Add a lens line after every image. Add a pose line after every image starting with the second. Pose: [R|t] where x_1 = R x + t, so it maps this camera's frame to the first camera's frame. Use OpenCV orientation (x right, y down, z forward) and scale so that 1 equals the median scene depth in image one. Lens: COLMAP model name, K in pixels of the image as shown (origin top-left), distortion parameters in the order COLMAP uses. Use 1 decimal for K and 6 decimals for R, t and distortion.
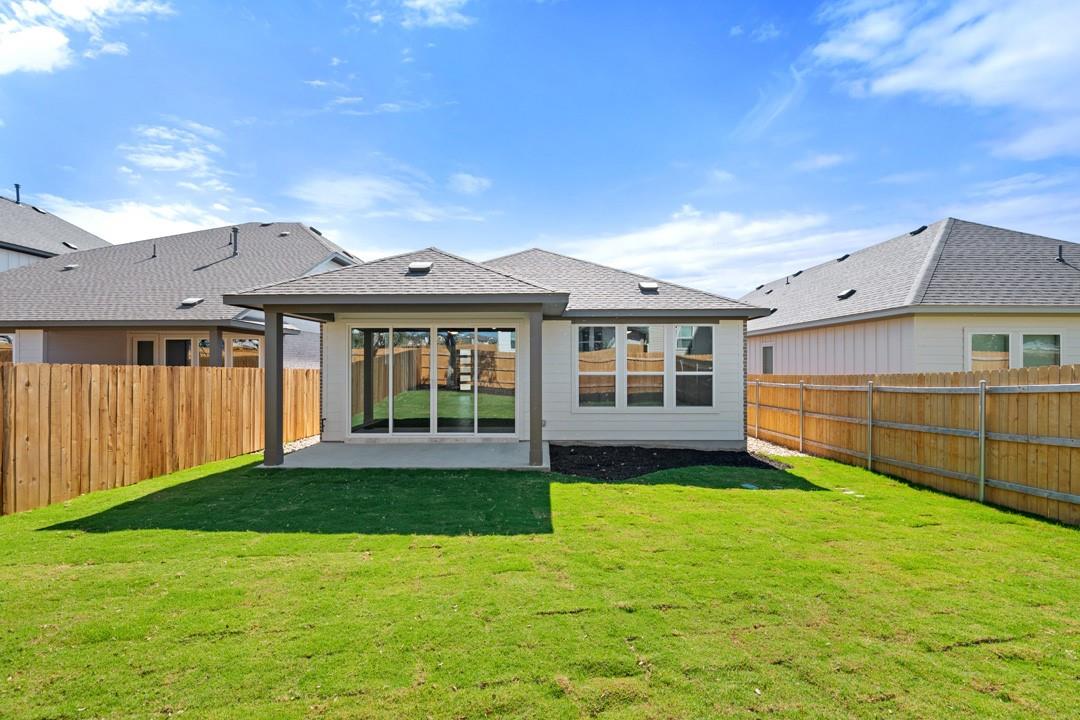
lens RADIAL K [[490.1, 0, 540.1], [0, 490.1, 360.5], [0, 0, 1]] dist [0.003477, -0.007170]
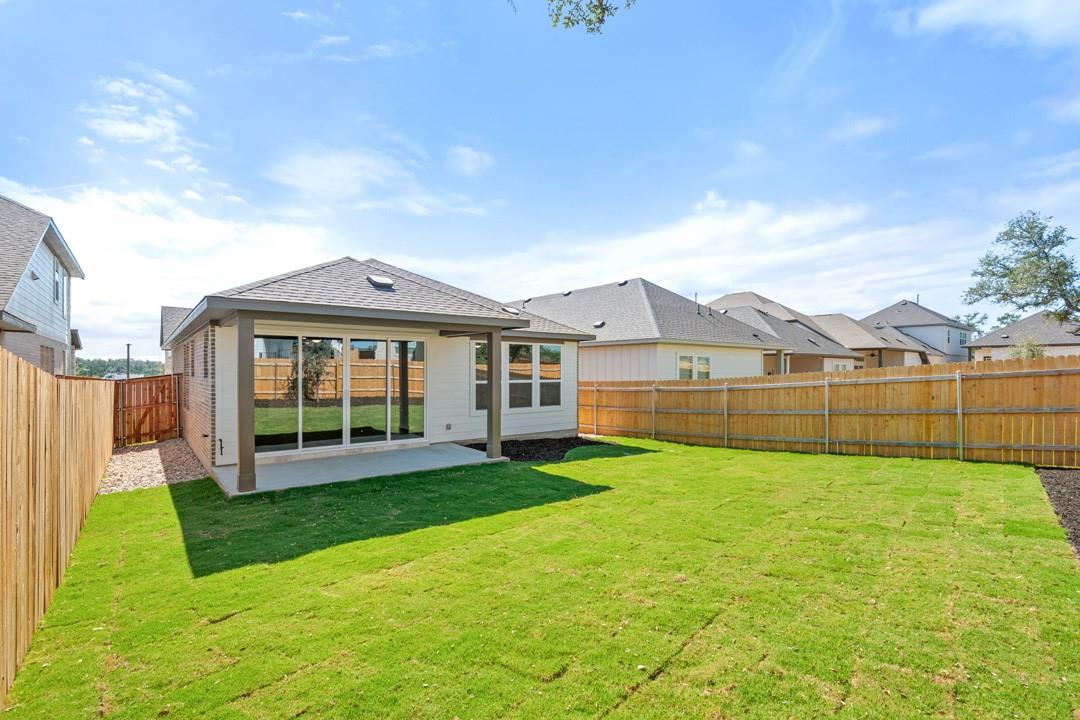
lens RADIAL K [[490.1, 0, 541.7], [0, 490.1, 362.6], [0, 0, 1]] dist [0.003477, -0.007170]
pose [[0.778933, 0.010768, 0.627015, -0.591963], [-0.005827, 0.999934, -0.009934, -0.011209], [-0.627081, 0.004084, 0.778944, -0.024091]]
